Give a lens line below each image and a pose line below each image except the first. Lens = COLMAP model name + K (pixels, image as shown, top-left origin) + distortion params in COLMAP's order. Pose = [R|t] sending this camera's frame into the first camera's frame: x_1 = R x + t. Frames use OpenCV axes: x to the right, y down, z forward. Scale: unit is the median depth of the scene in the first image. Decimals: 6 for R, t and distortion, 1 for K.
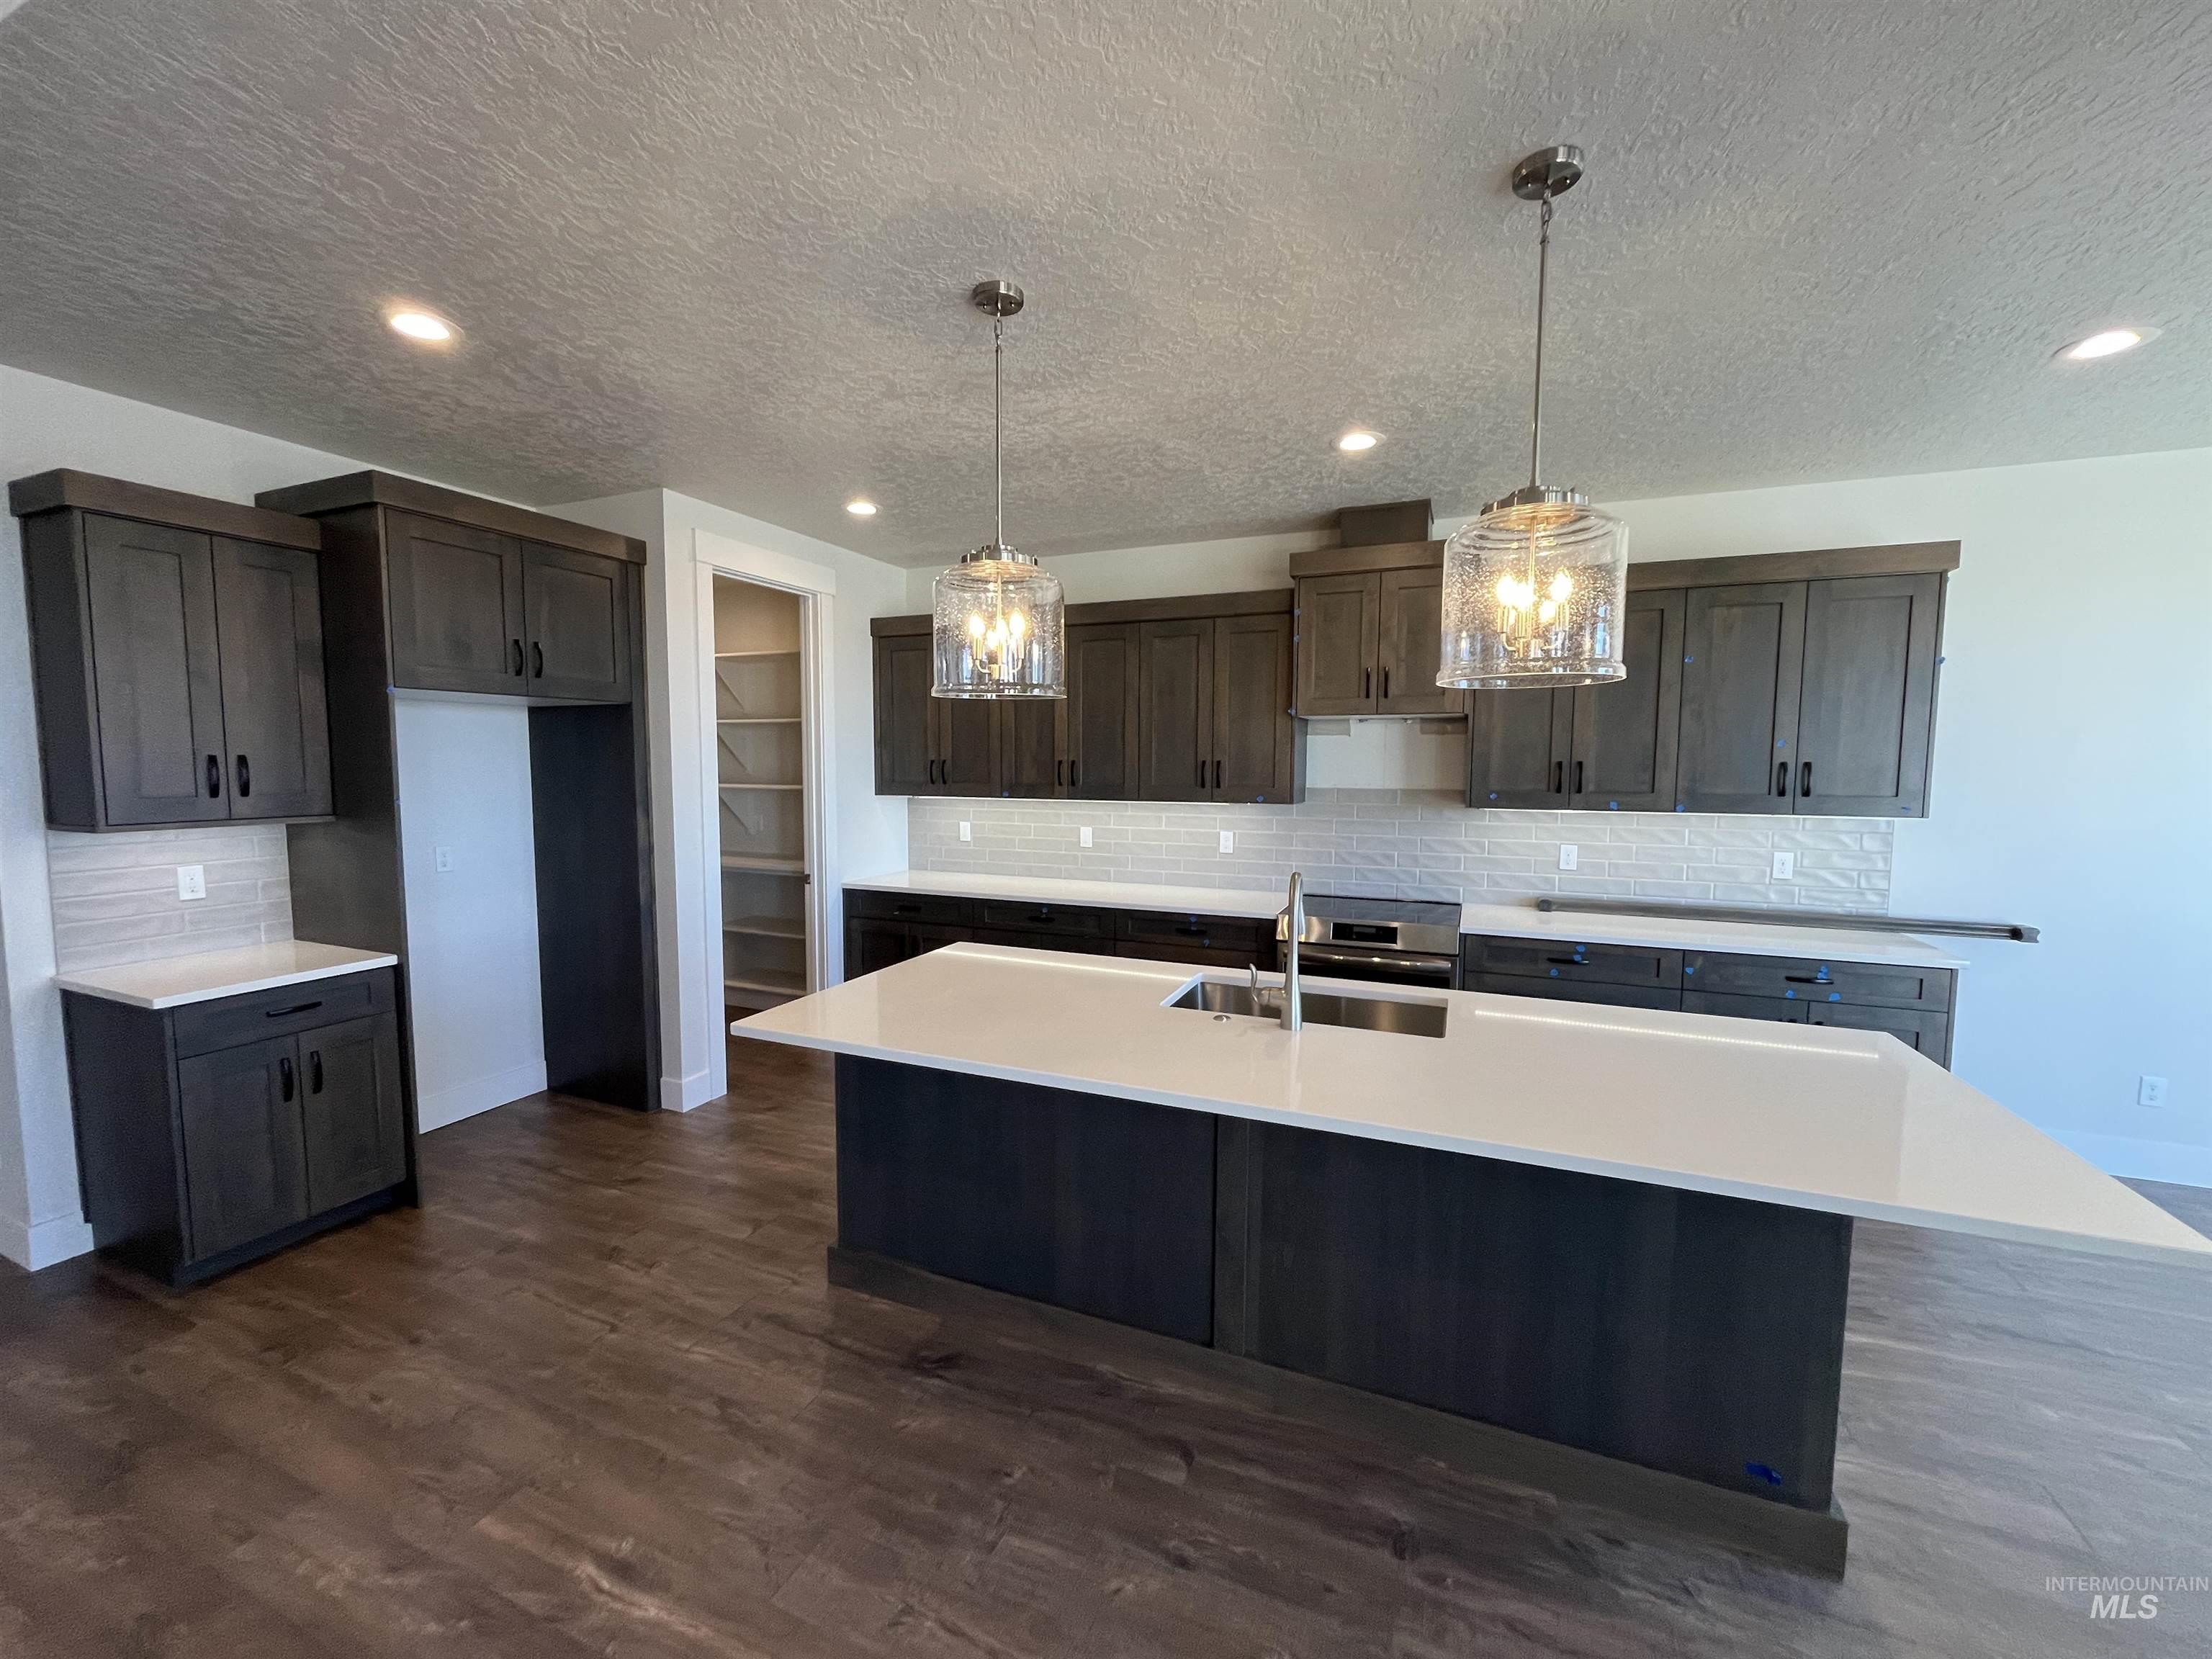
lens RADIAL K [[888.5, 0, 1093.9], [0, 888.5, 833.2], [0, 0, 1]] dist [-0.012553, -0.000094]
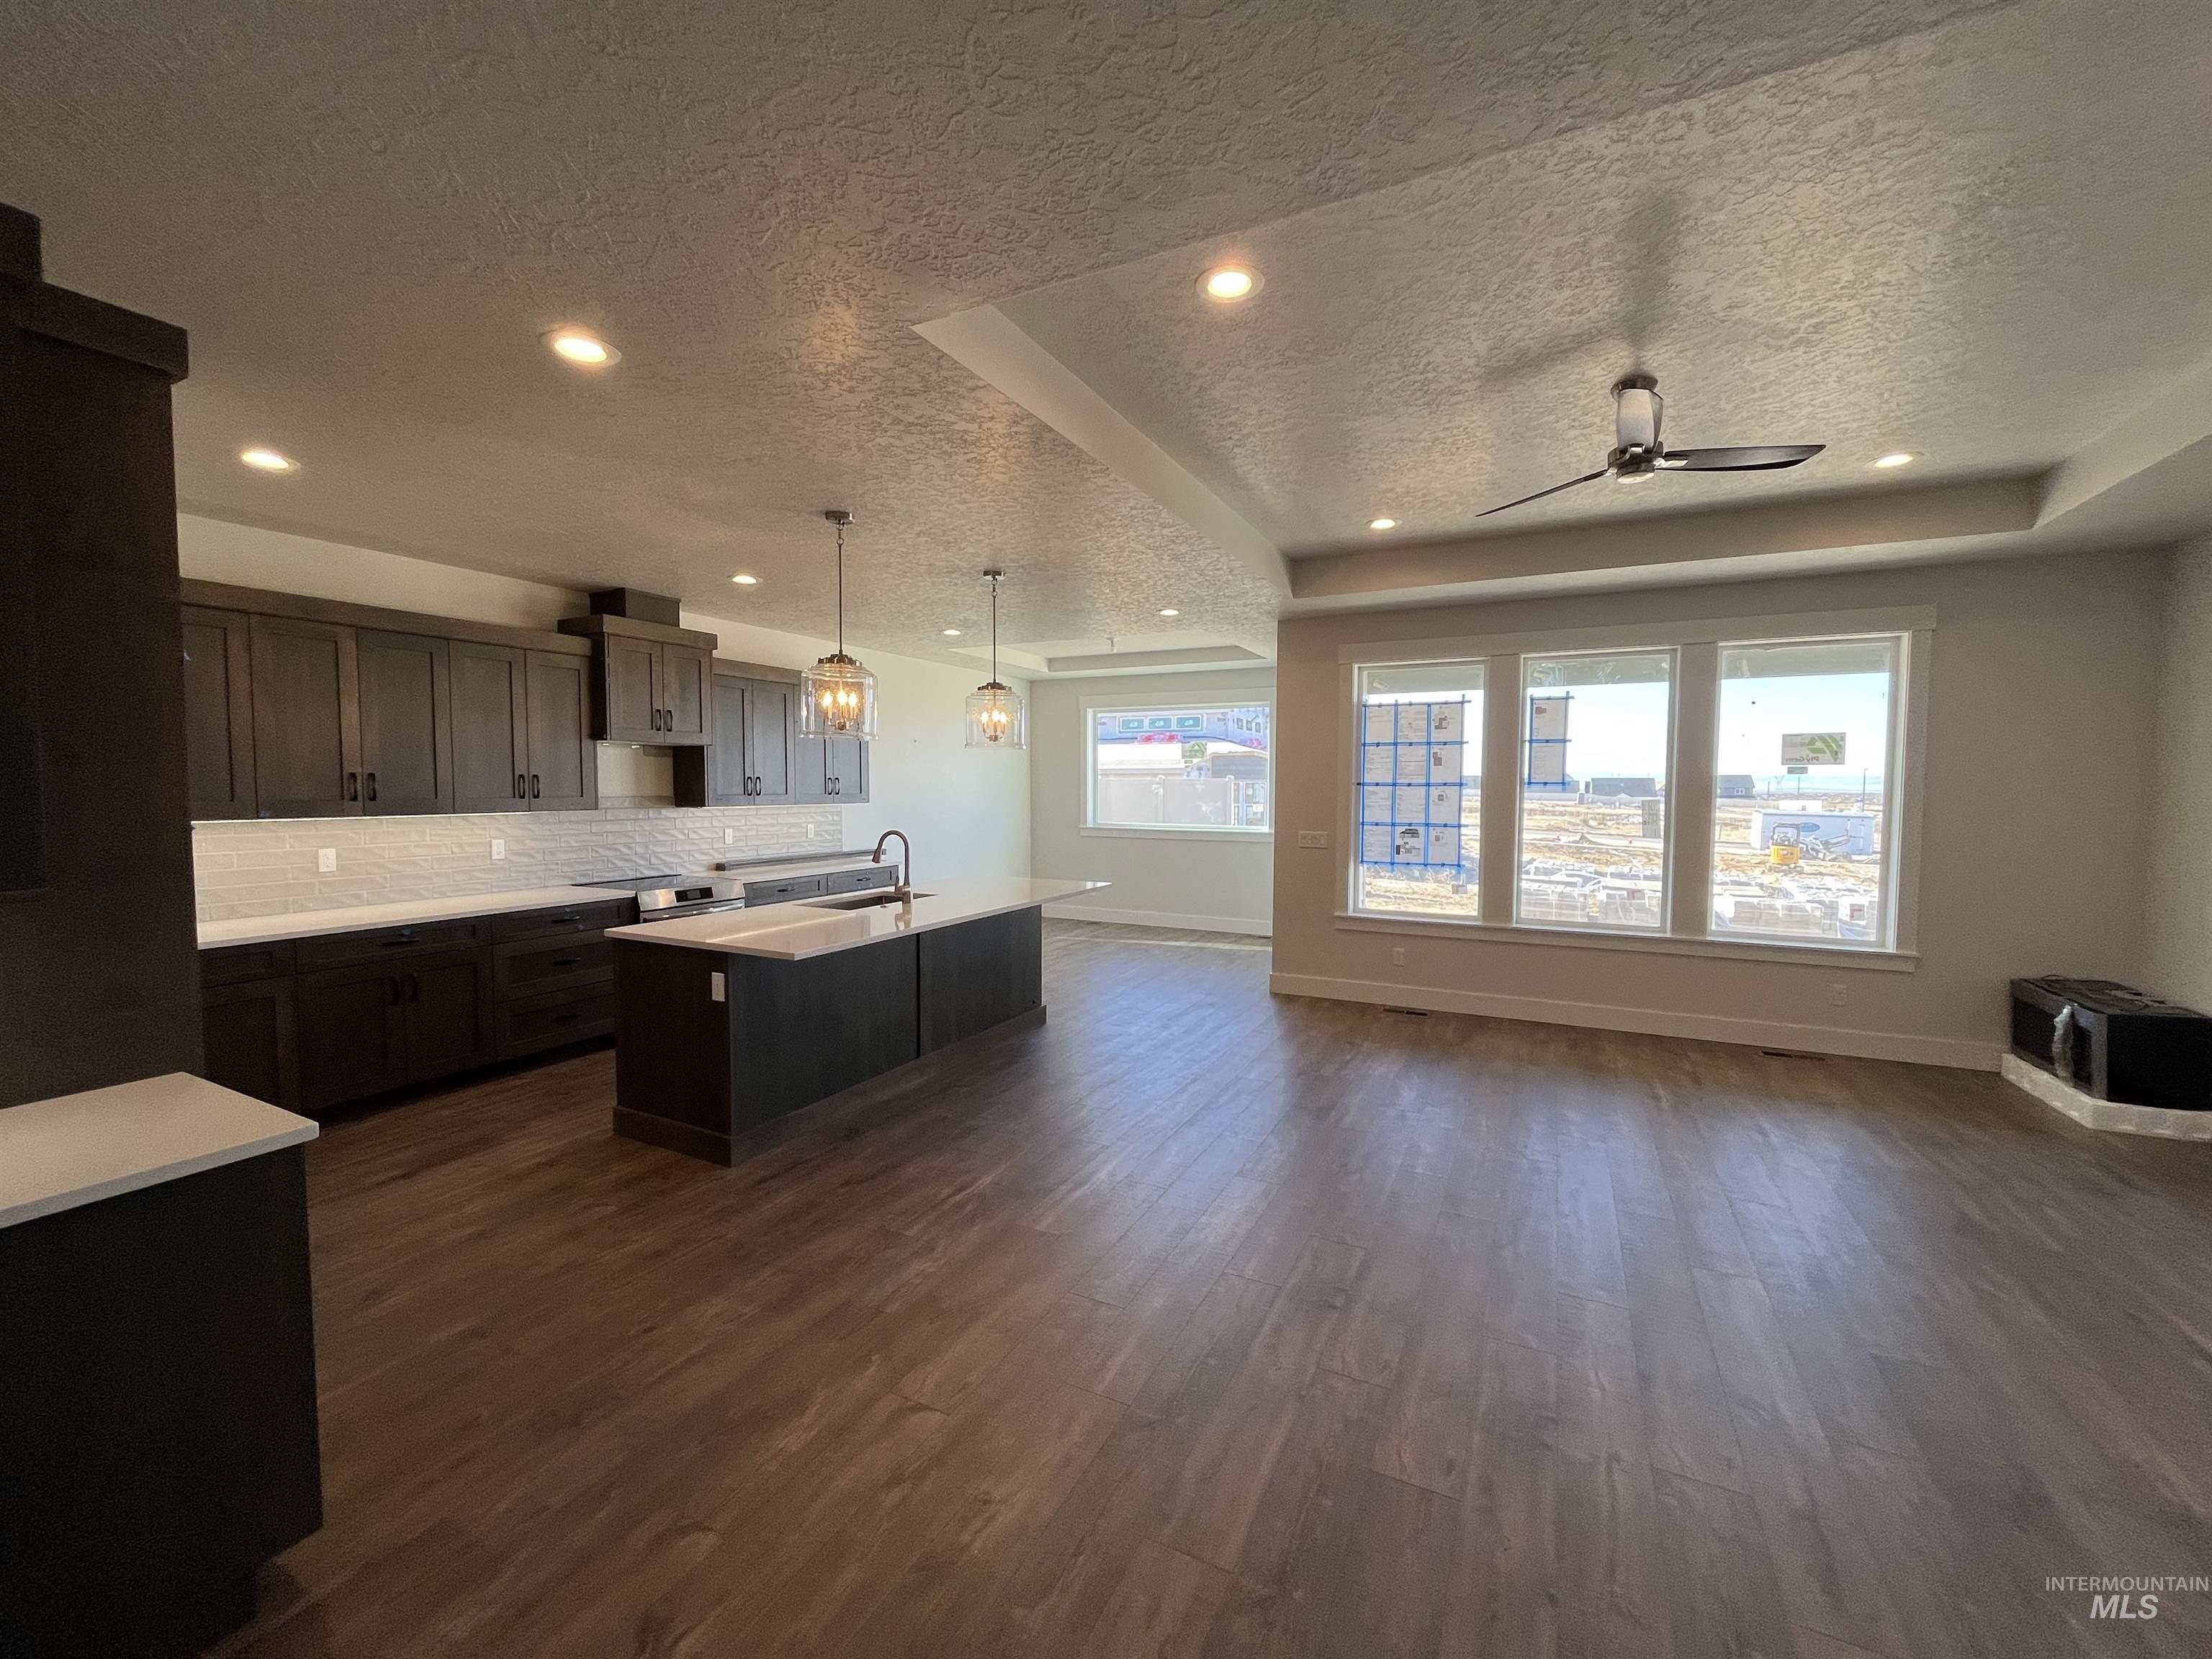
lens RADIAL K [[888.5, 0, 1093.9], [0, 888.5, 833.2], [0, 0, 1]] dist [-0.012553, -0.000094]
pose [[0.079662, -0.061707, 0.994910, -1.626939], [0.070005, 0.995964, 0.056167, -0.036322], [-0.994361, 0.065174, 0.083660, 0.317861]]
